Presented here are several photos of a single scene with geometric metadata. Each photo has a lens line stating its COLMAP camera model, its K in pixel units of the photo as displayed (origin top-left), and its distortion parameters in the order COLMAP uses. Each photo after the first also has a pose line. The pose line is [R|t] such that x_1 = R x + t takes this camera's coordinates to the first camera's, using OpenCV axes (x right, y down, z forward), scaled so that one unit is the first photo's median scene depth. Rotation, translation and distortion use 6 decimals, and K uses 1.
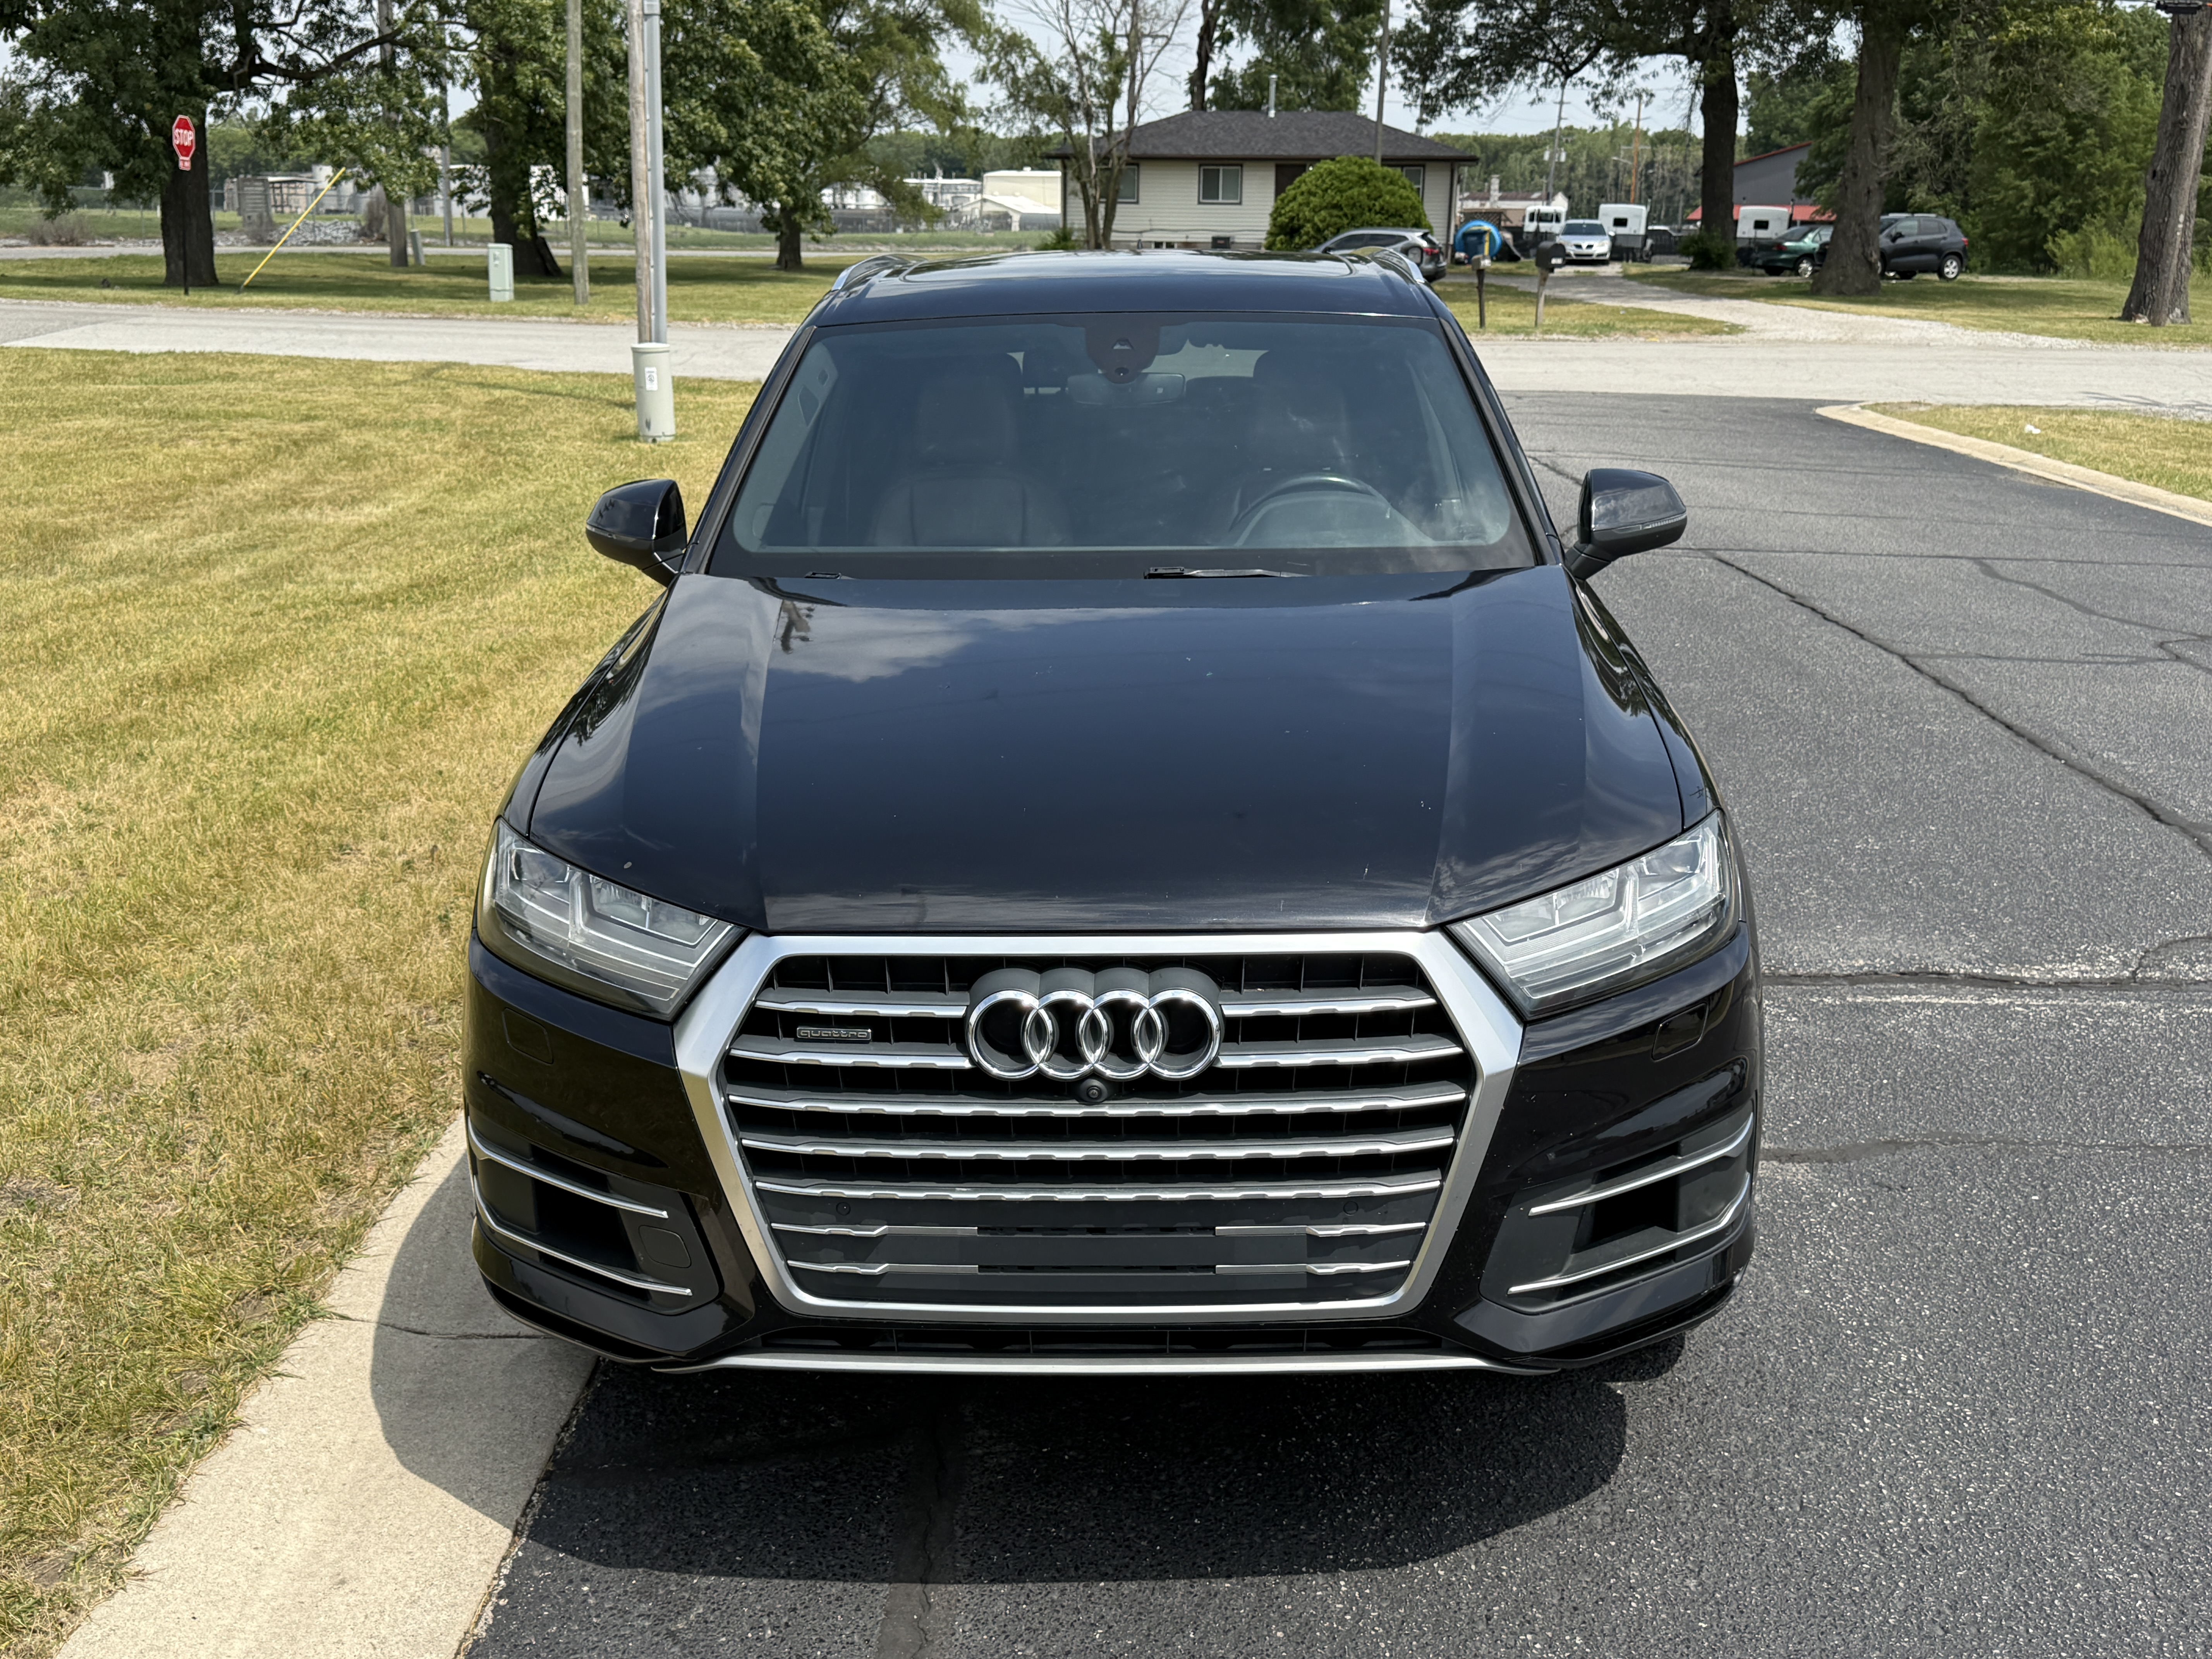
lens RADIAL K [[2259.4, 0, 1120.9], [0, 2259.4, 823.6], [0, 0, 1]] dist [0.166071, -0.367592]
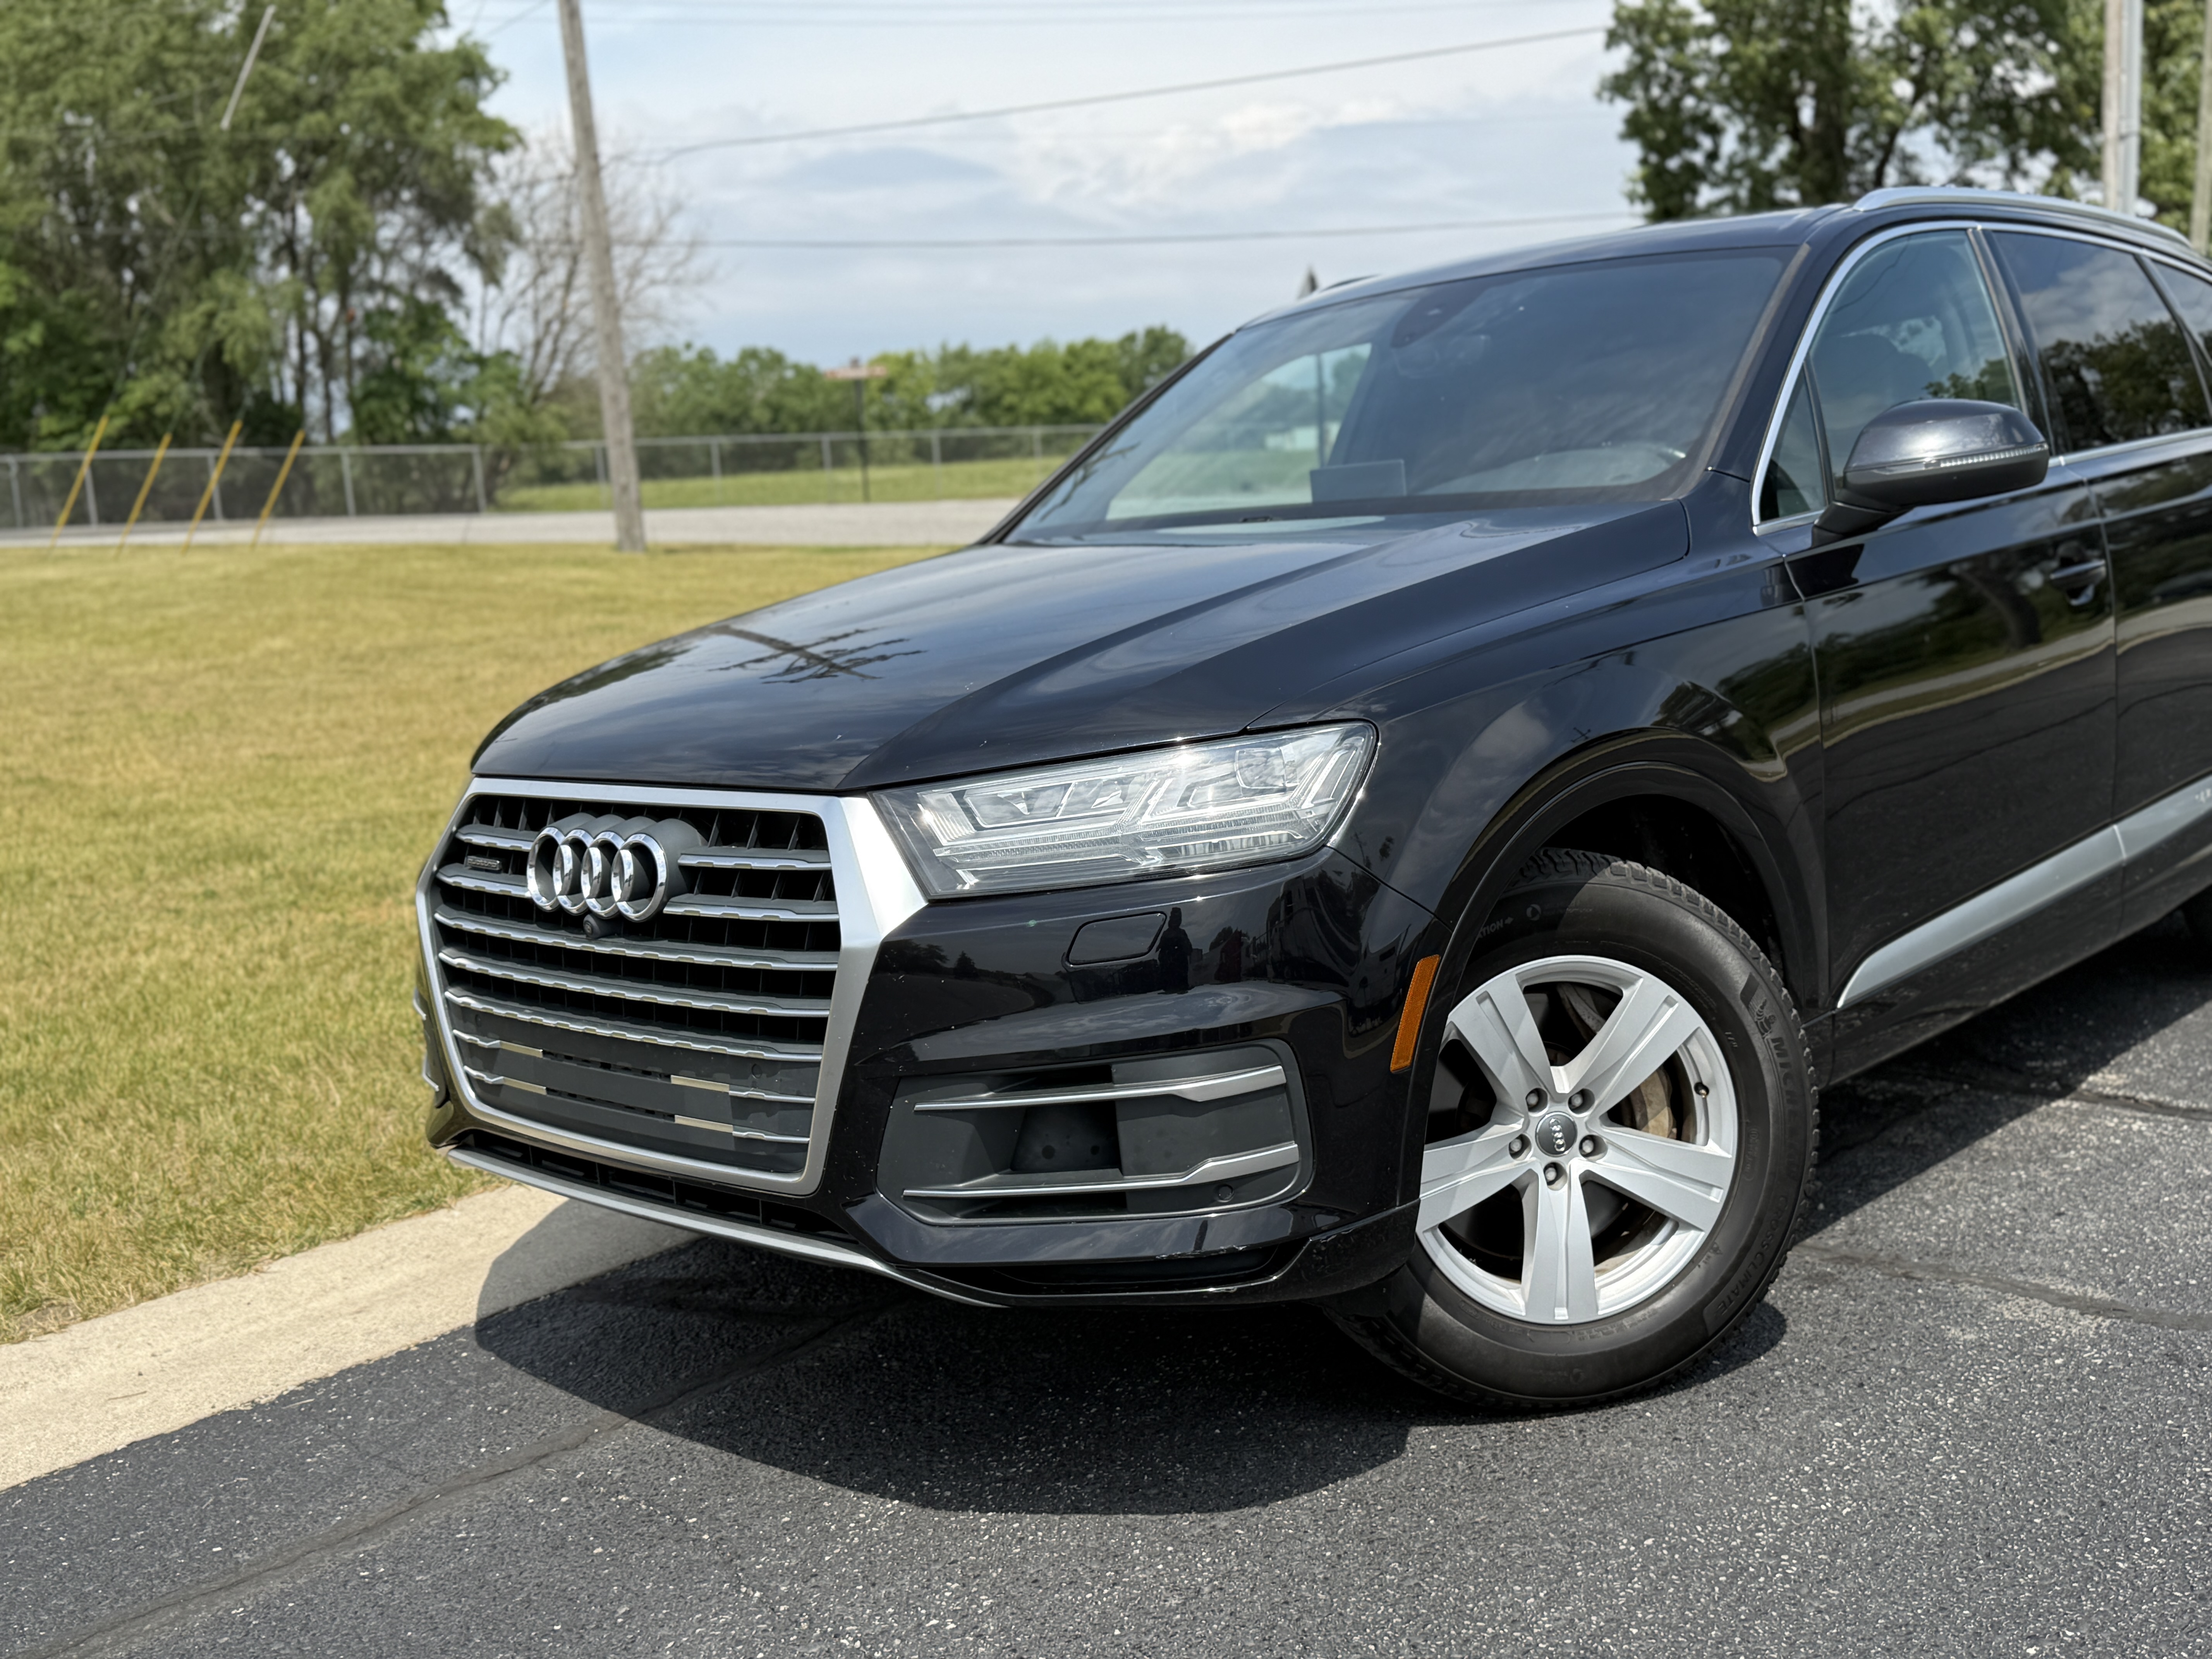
lens RADIAL K [[2268.3, 0, 1106.0], [0, 2268.3, 829.5], [0, 0, 1]] dist [0.189356, -0.455512]
pose [[0.738668, 0.048720, -0.672307, 0.682852], [-0.105605, 0.993433, -0.044039, 0.073157], [0.665746, 0.103529, 0.738962, 0.285042]]
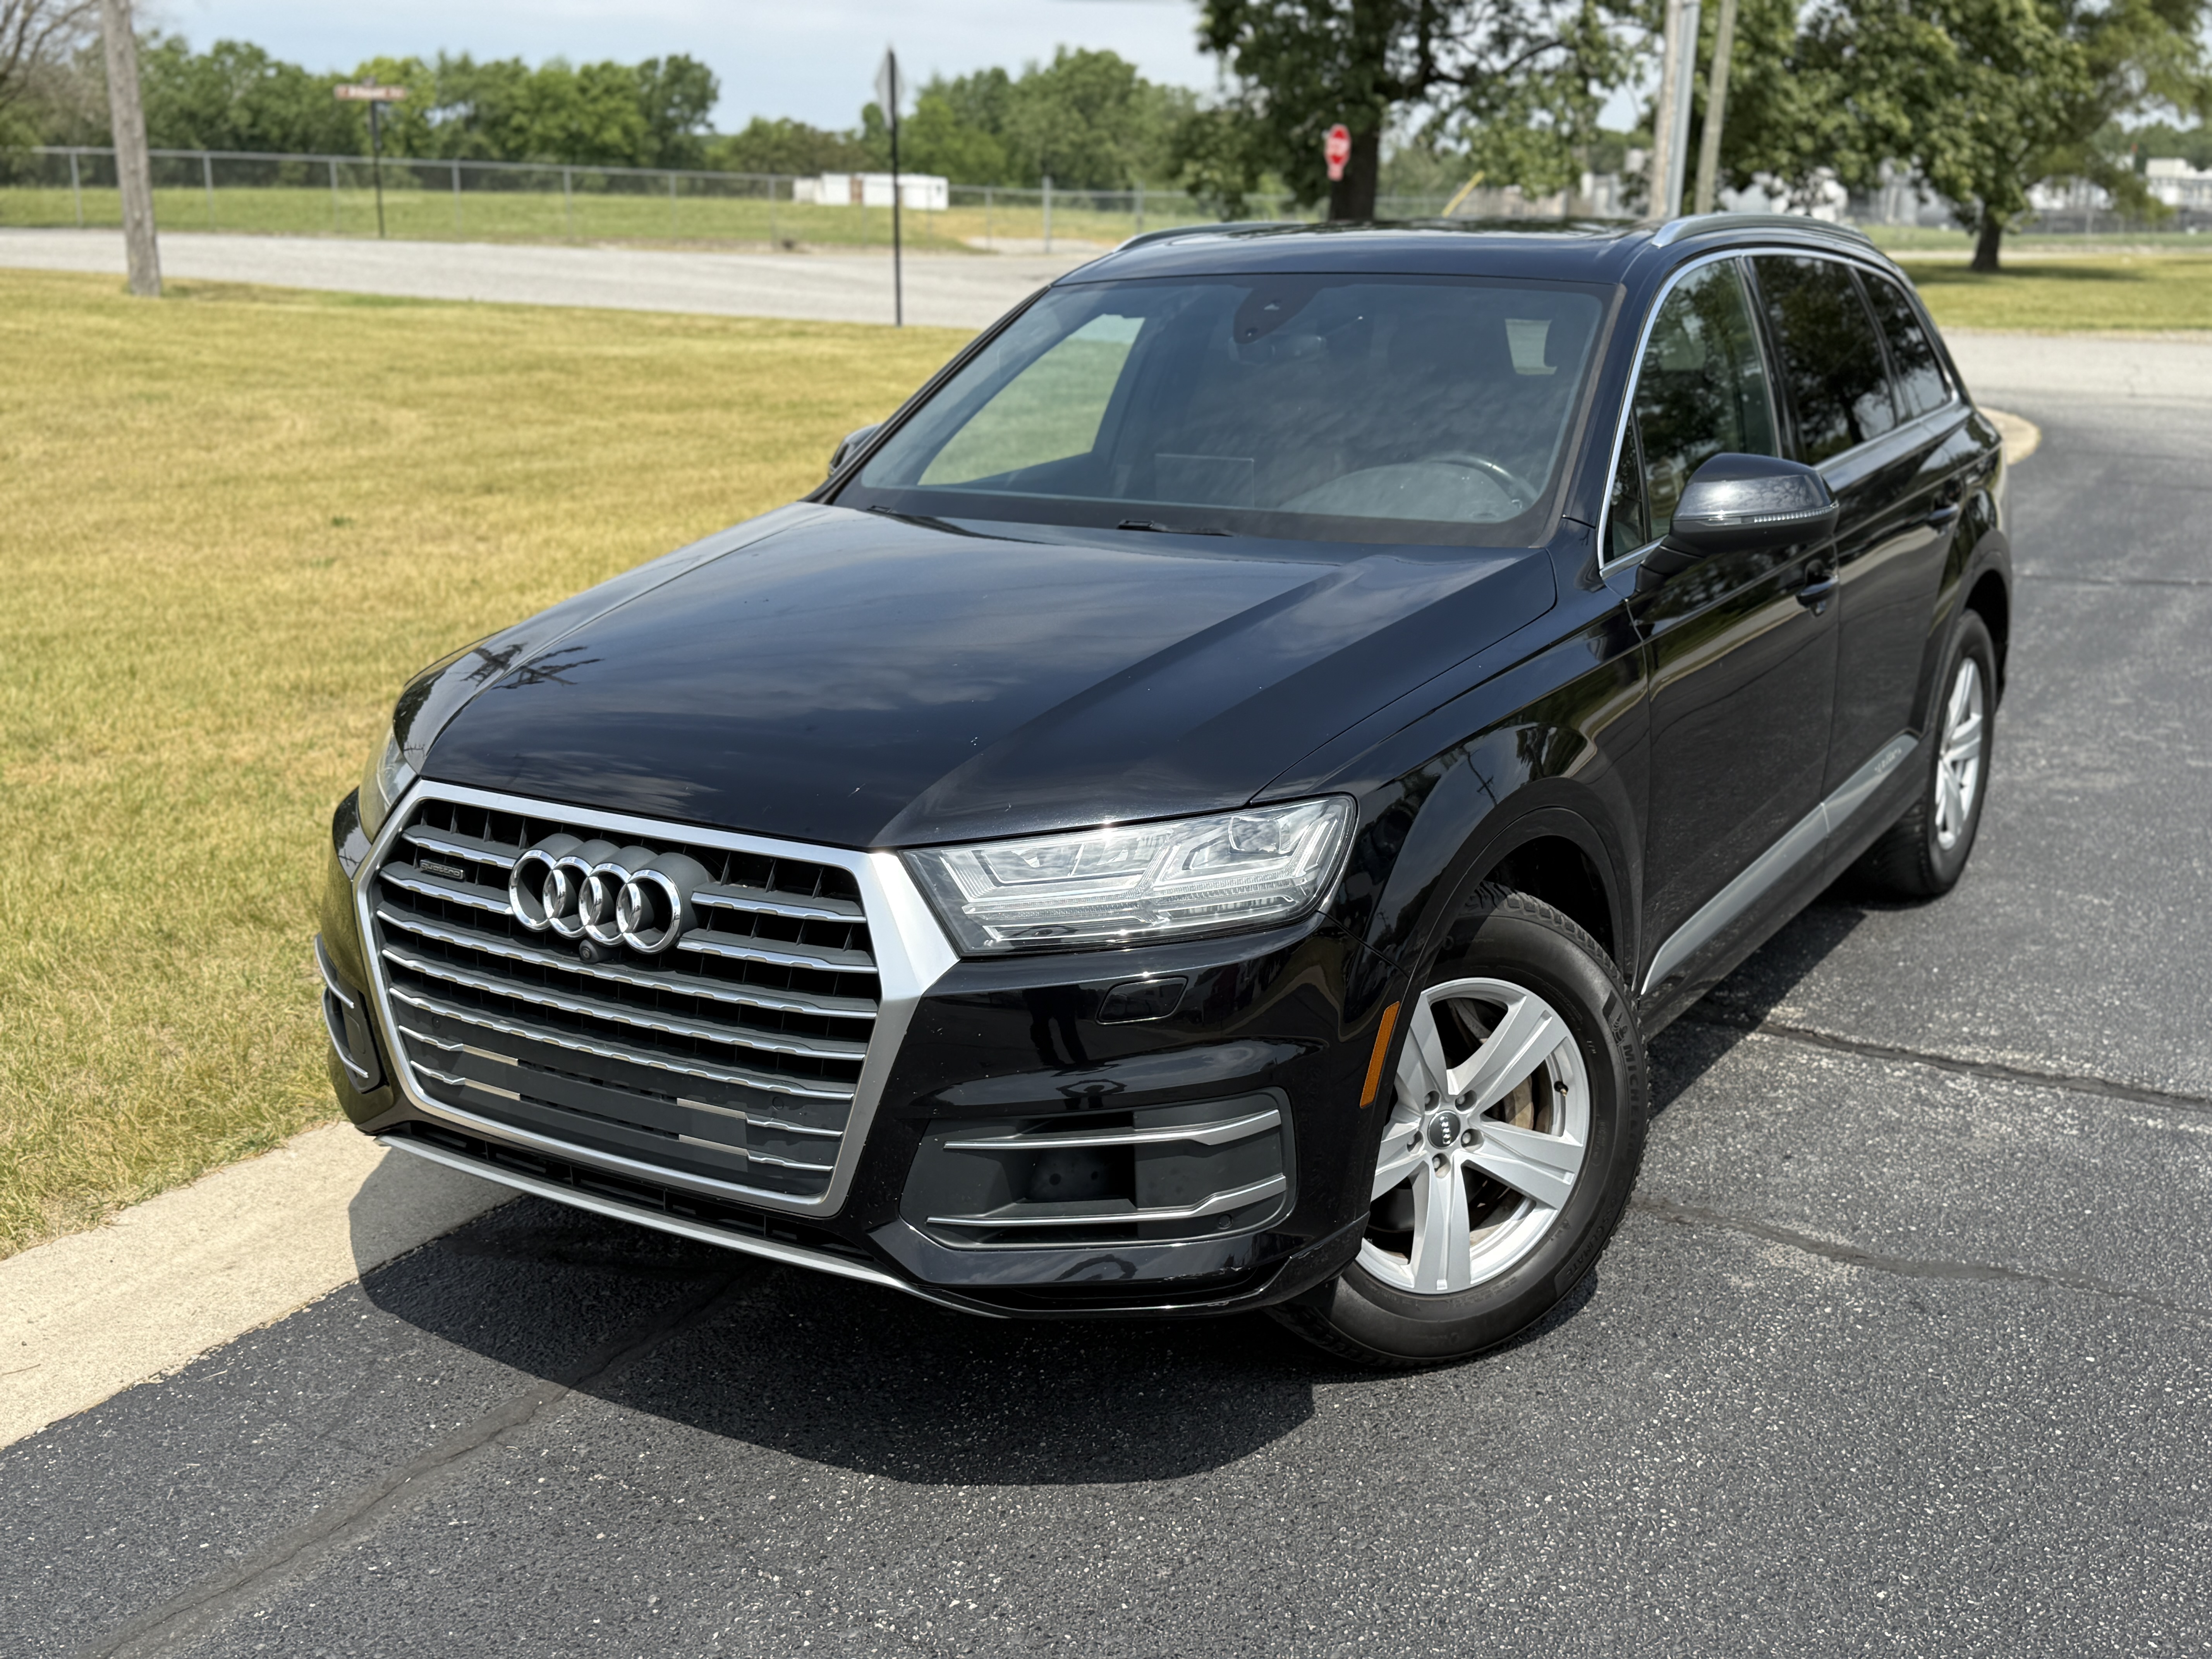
lens RADIAL K [[2273.5, 0, 1096.8], [0, 2273.5, 832.6], [0, 0, 1]] dist [0.173235, -0.393159]
pose [[0.859498, 0.132383, -0.493699, 0.573996], [-0.132492, 0.990568, 0.034956, -0.008016], [0.493669, 0.035367, 0.868930, 0.121814]]
